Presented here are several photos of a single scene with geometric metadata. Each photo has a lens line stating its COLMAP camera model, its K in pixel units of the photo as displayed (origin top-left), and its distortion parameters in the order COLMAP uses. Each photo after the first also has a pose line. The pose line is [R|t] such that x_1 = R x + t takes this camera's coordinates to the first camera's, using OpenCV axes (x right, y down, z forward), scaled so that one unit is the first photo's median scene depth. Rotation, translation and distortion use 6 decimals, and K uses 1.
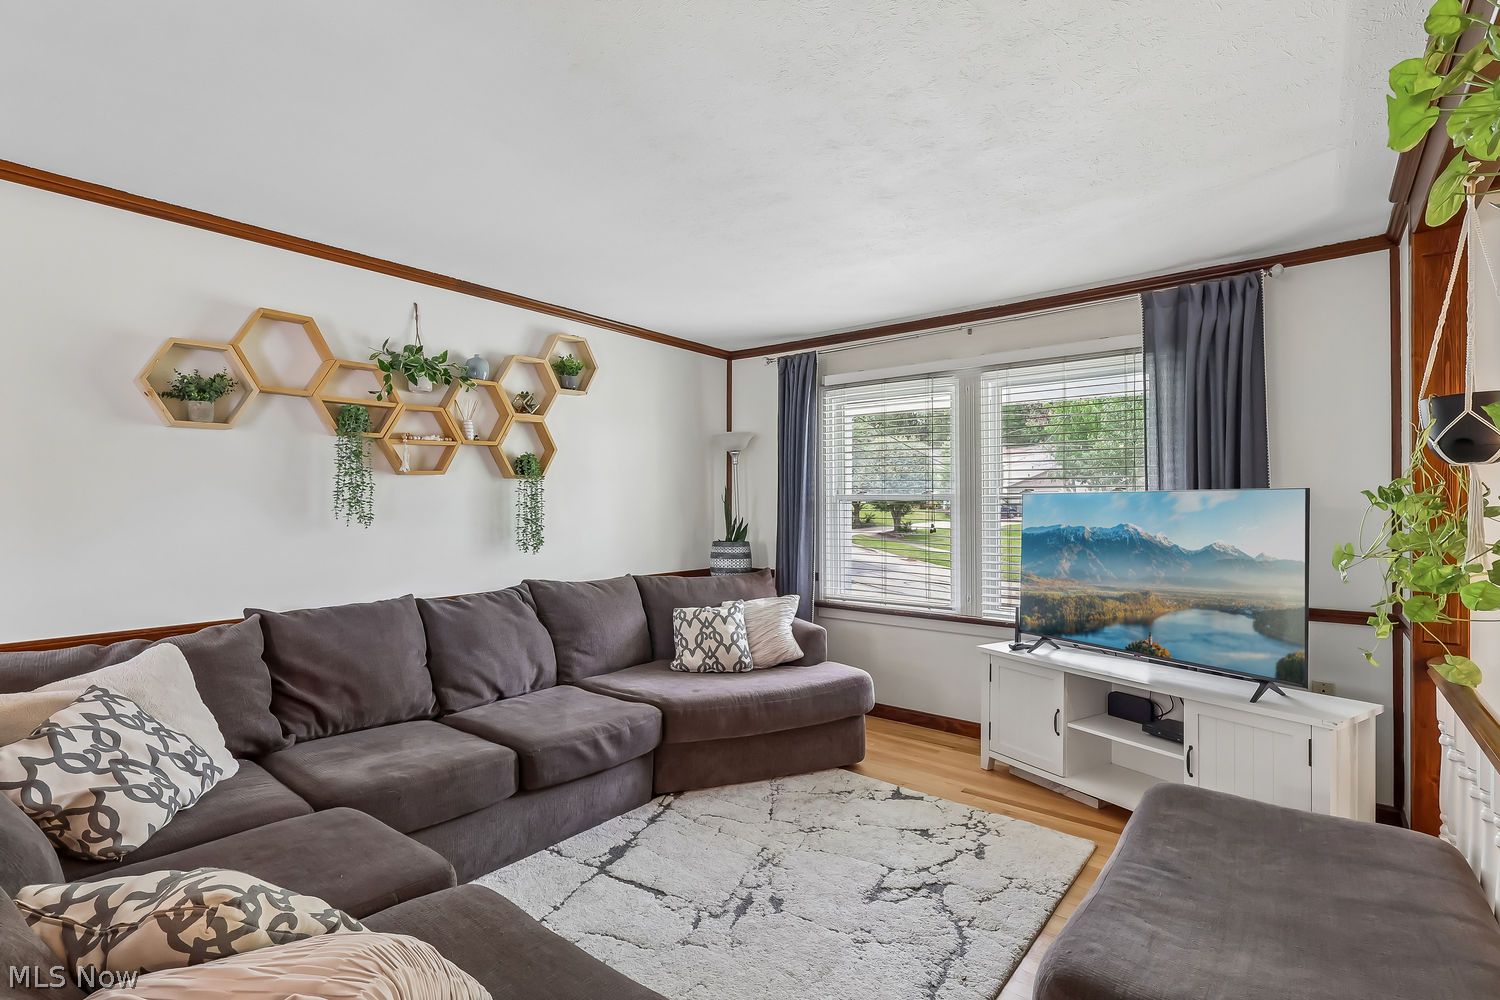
lens RADIAL K [[708.0, 0, 750.0], [0, 708.0, 500.0], [0, 0, 1]] dist [-0.001144, 0.000058]
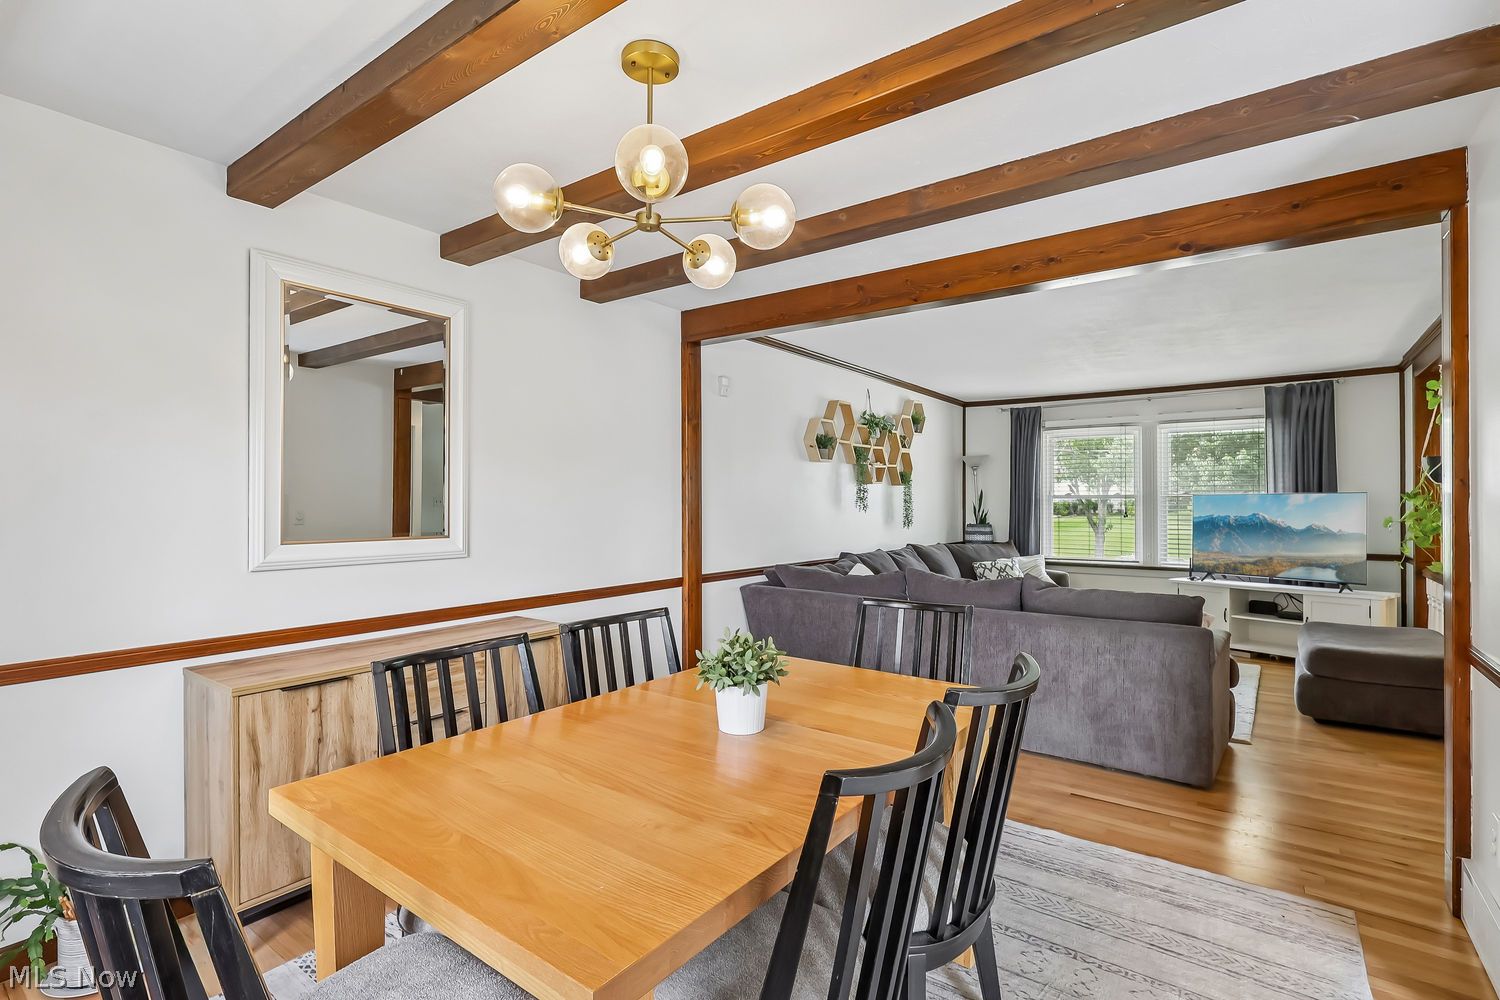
lens RADIAL K [[696.2, 0, 750.0], [0, 696.2, 500.0], [0, 0, 1]] dist [0.001135, 0.000043]
pose [[0.999661, 0.000777, 0.026017, -0.778316], [-0.000804, 0.999999, 0.001044, 0.003851], [-0.026017, -0.001065, 0.999661, -0.730224]]
